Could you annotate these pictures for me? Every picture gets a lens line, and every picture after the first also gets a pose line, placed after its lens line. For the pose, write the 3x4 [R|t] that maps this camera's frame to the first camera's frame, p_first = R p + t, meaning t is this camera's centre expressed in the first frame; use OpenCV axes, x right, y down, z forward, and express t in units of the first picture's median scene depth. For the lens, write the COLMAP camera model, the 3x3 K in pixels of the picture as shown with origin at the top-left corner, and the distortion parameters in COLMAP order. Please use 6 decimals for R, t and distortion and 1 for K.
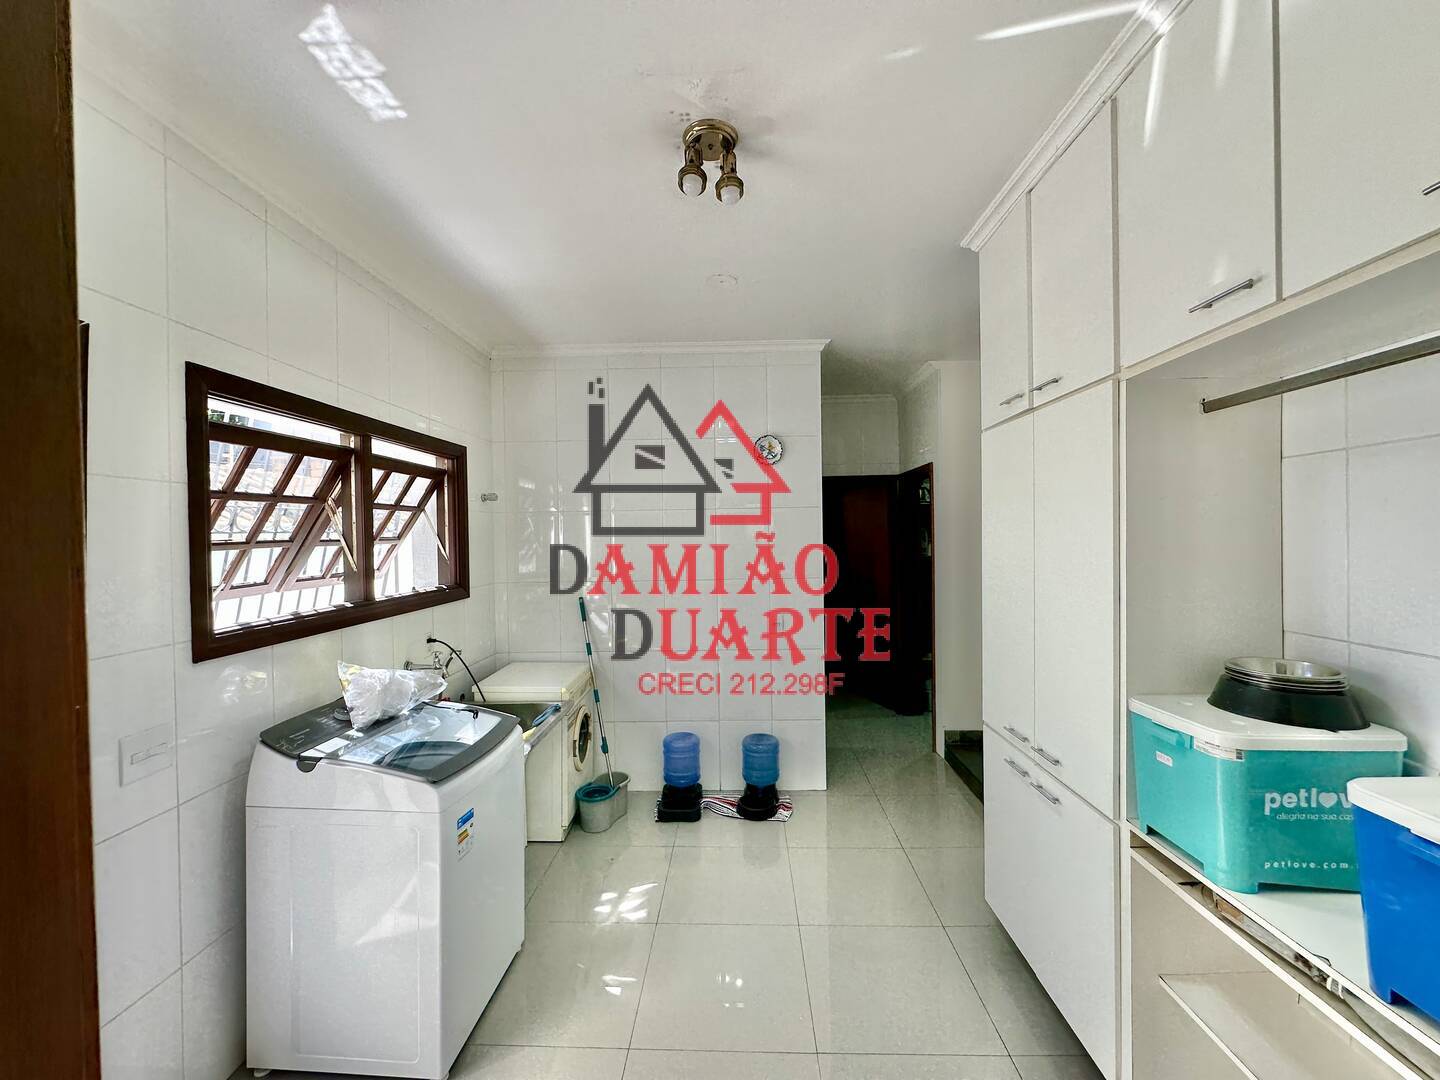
lens RADIAL K [[577.0, 0, 717.3], [0, 577.0, 541.6], [0, 0, 1]] dist [-0.002804, 0.000624]
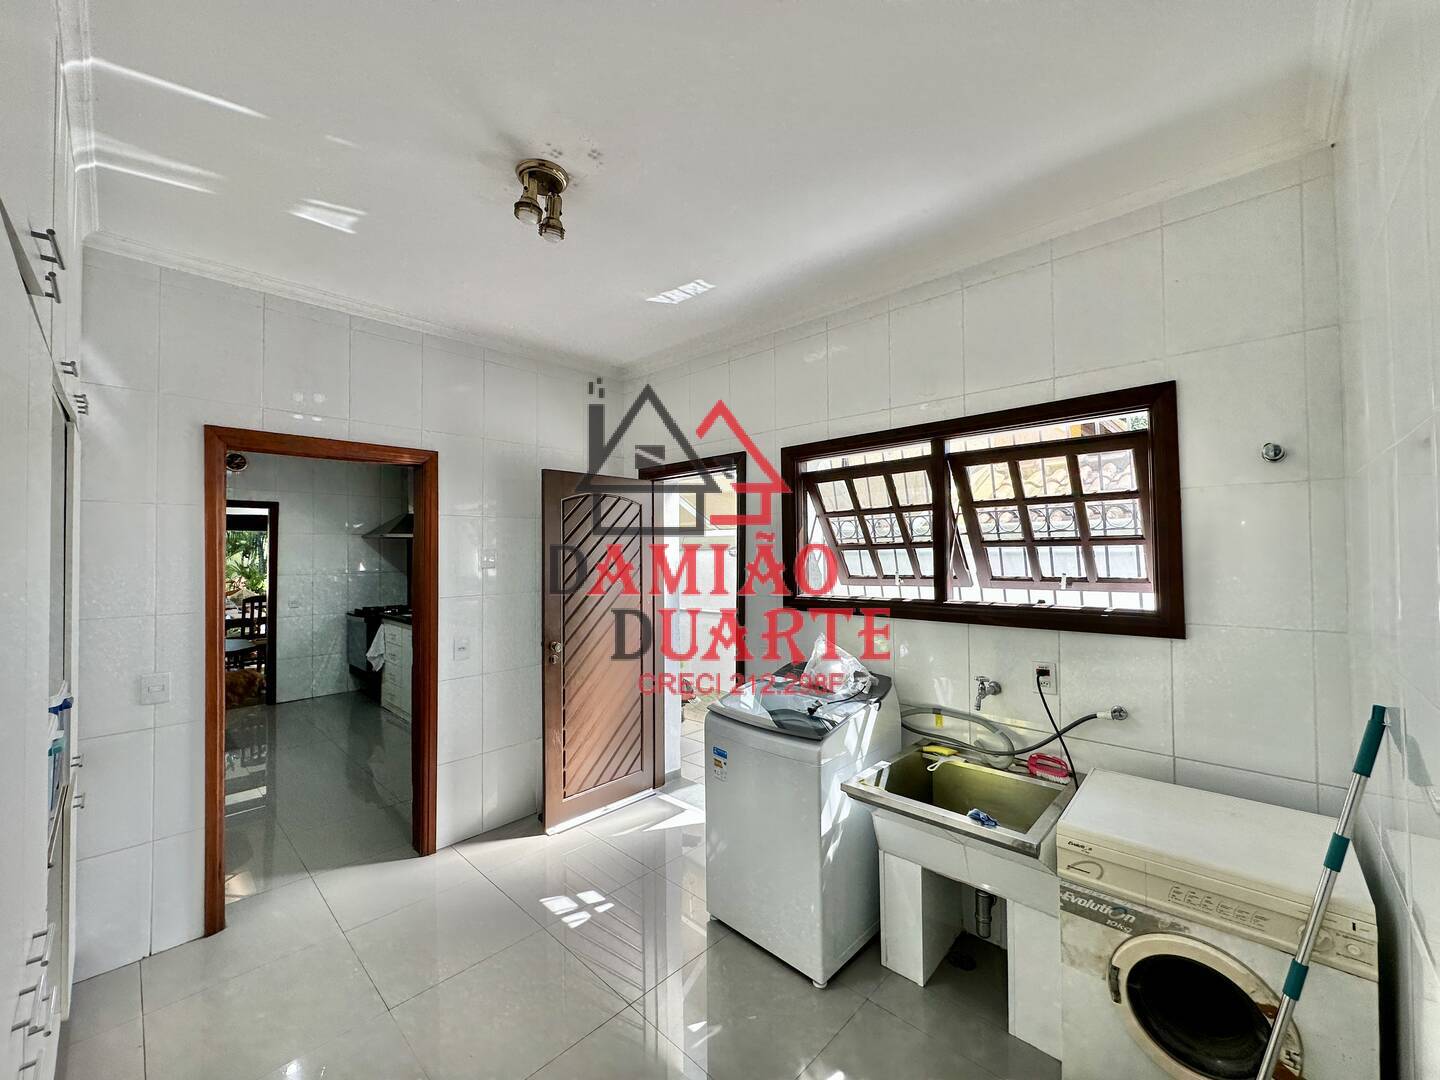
lens RADIAL K [[577.0, 0, 723.5], [0, 577.0, 534.7], [0, 0, 1]] dist [-0.002804, 0.000624]
pose [[-0.658318, -0.014812, -0.752594, 0.415968], [0.001329, 0.999782, -0.020840, 0.006173], [0.752738, -0.014720, -0.658155, 1.416389]]
